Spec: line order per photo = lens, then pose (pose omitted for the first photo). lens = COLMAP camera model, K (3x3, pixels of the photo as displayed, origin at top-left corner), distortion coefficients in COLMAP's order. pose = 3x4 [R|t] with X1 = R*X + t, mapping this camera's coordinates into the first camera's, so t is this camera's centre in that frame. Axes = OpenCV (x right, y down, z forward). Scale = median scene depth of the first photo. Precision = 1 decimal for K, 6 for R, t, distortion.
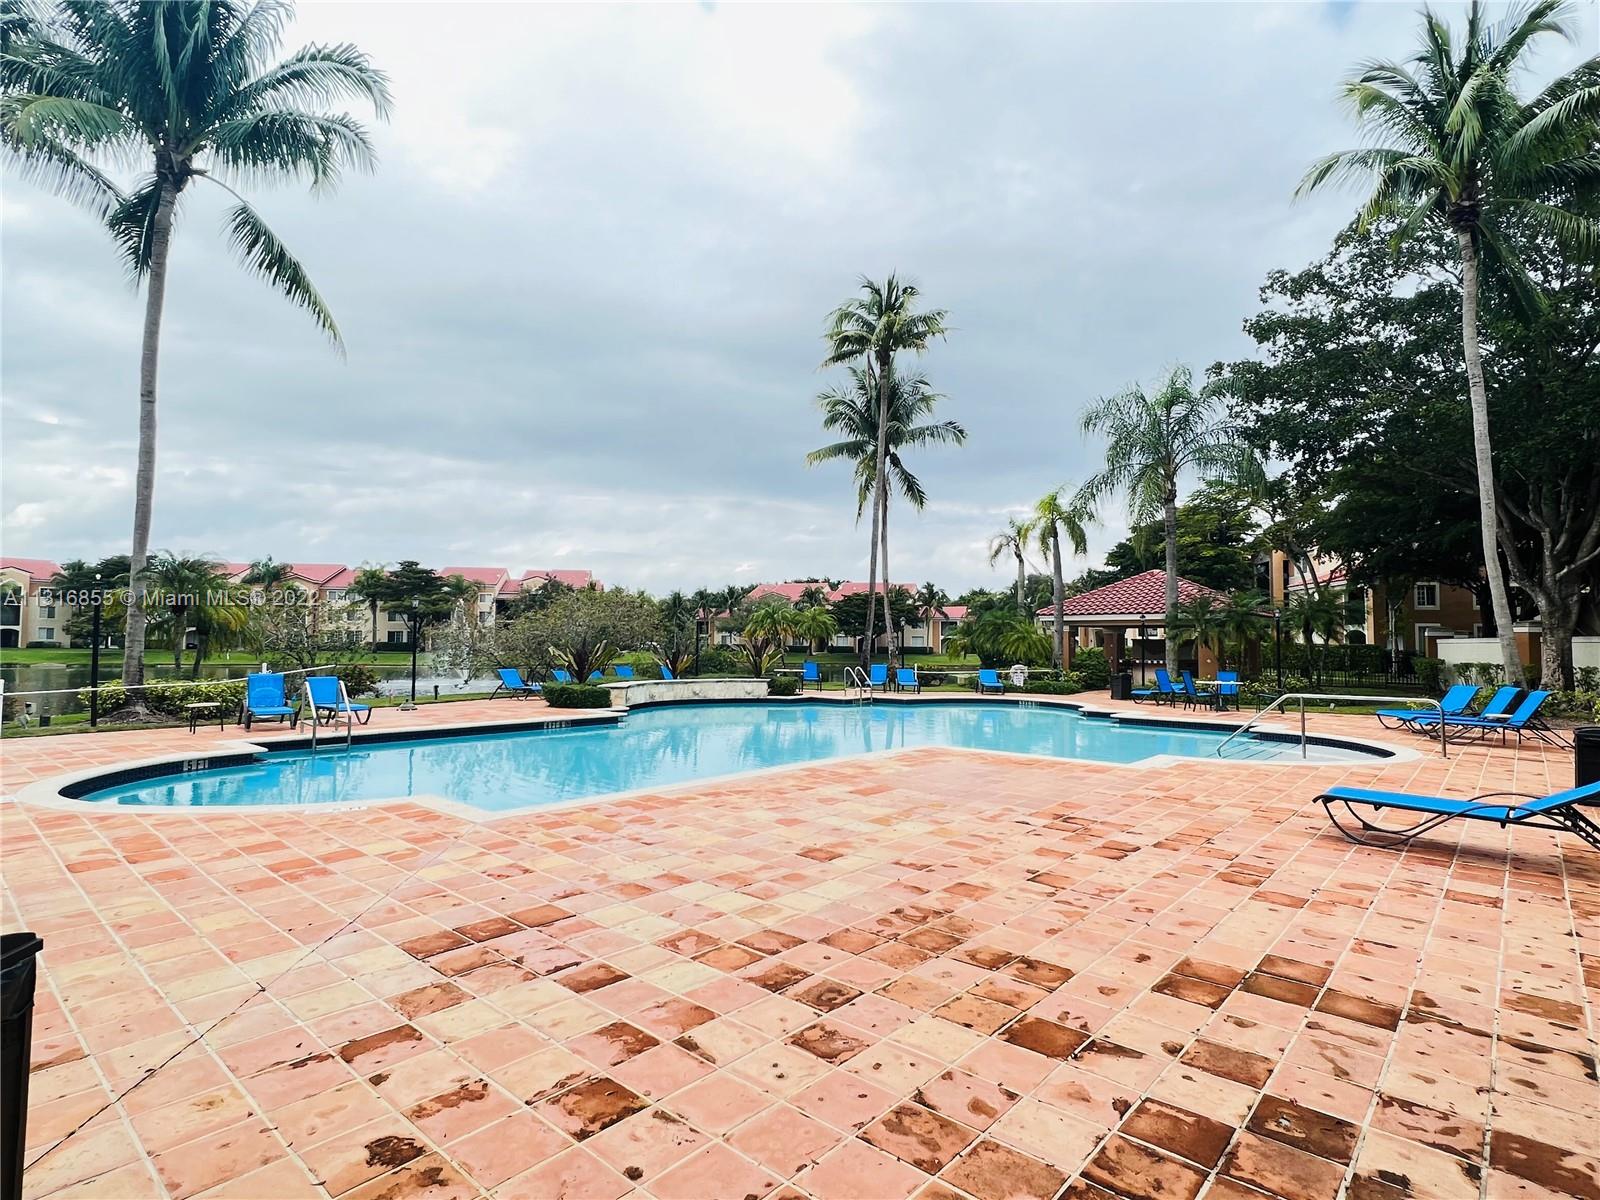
lens RADIAL K [[805.2, 0, 800.0], [0, 805.2, 600.0], [0, 0, 1]] dist [-0.012896, -0.000136]
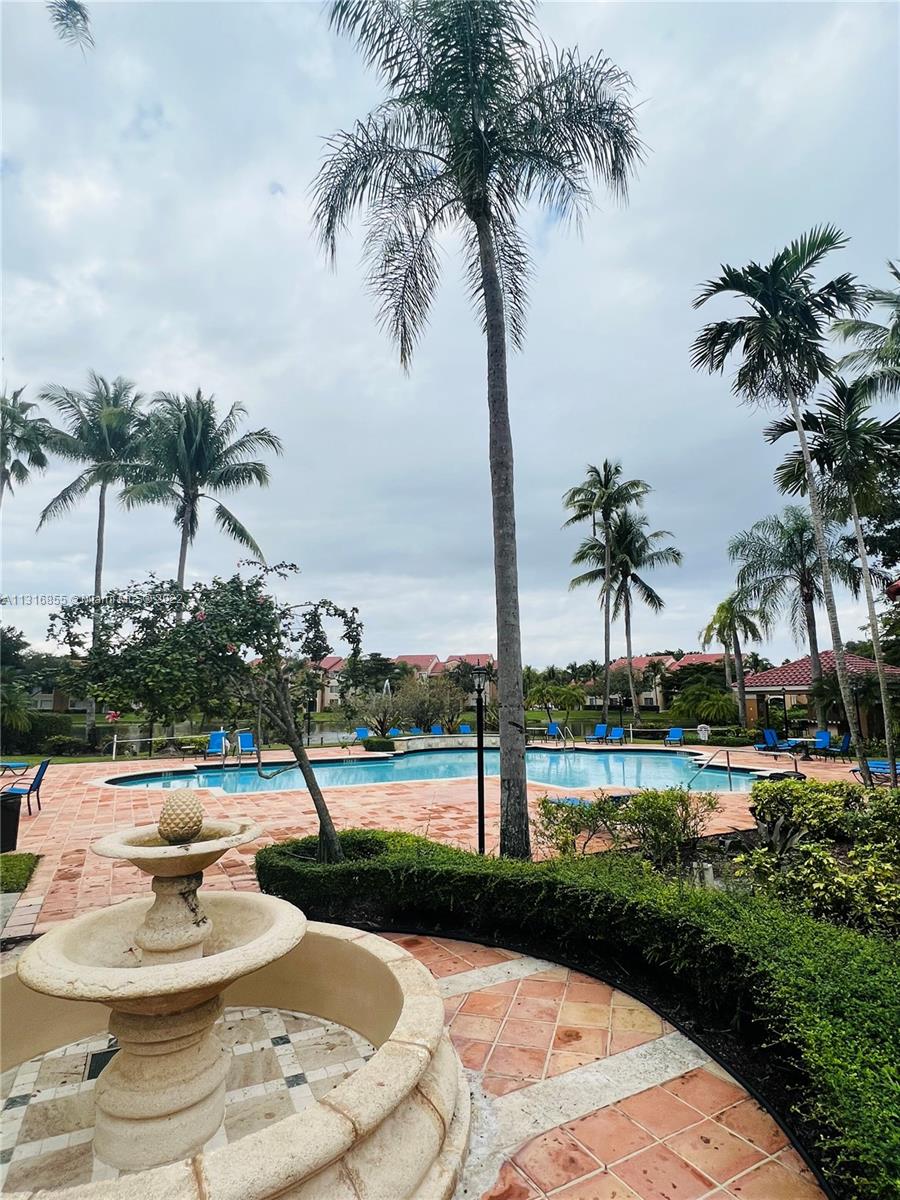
lens RADIAL K [[603.9, 0, 450.0], [0, 603.9, 600.0], [0, 0, 1]] dist [-0.012896, -0.000136]
pose [[0.938503, -0.071225, -0.337846, 0.204335], [0.031362, 0.992032, -0.122019, -0.017662], [0.343845, 0.103919, 0.933259, -0.130852]]
